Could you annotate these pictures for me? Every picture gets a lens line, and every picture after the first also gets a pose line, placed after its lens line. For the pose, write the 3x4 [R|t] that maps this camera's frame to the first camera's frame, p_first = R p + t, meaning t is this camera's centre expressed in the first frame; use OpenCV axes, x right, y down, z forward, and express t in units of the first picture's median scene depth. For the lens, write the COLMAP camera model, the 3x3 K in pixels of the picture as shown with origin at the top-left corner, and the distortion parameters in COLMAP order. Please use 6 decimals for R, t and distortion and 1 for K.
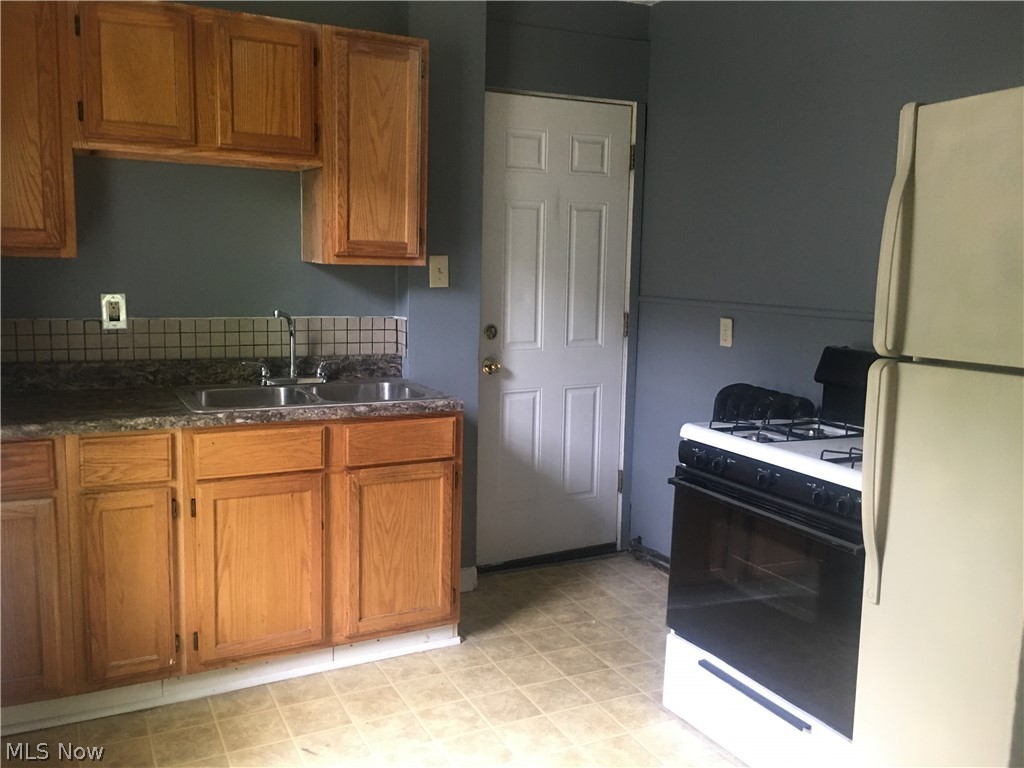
lens RADIAL K [[860.6, 0, 508.3], [0, 860.6, 380.5], [0, 0, 1]] dist [0.067932, -0.075008]
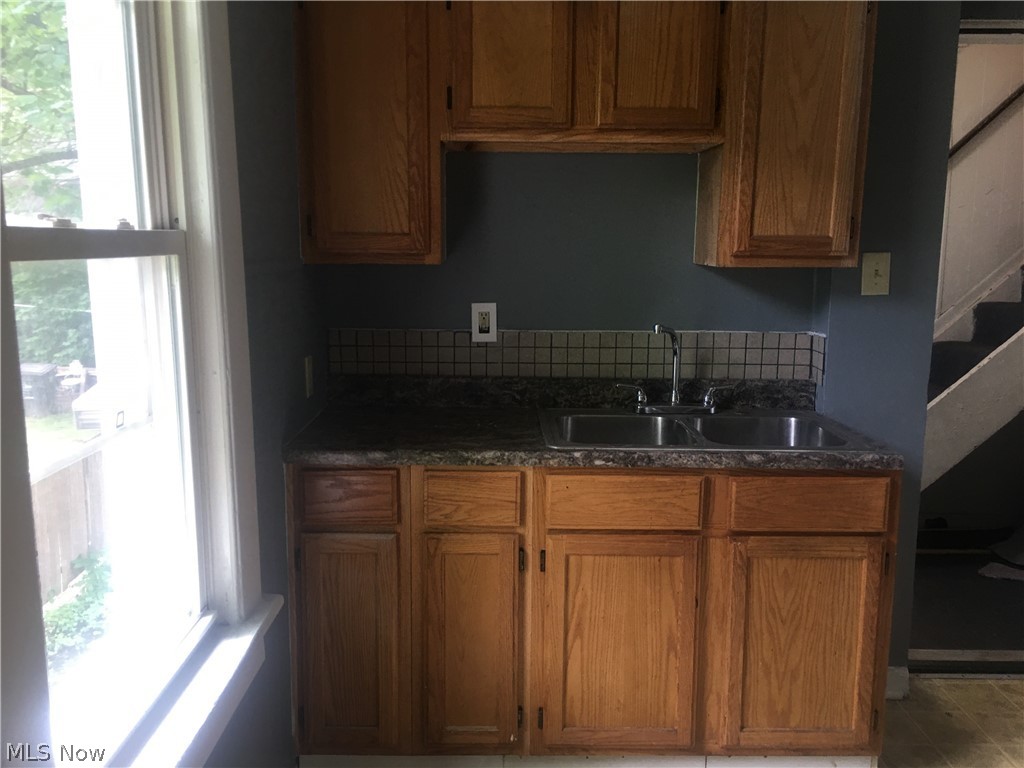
lens RADIAL K [[860.6, 0, 513.0], [0, 860.6, 380.0], [0, 0, 1]] dist [0.067932, -0.075008]
pose [[0.892832, 0.050935, -0.447501, -0.022912], [-0.050283, 0.998646, 0.013345, -0.034469], [0.447575, 0.010587, 0.894184, 0.221903]]
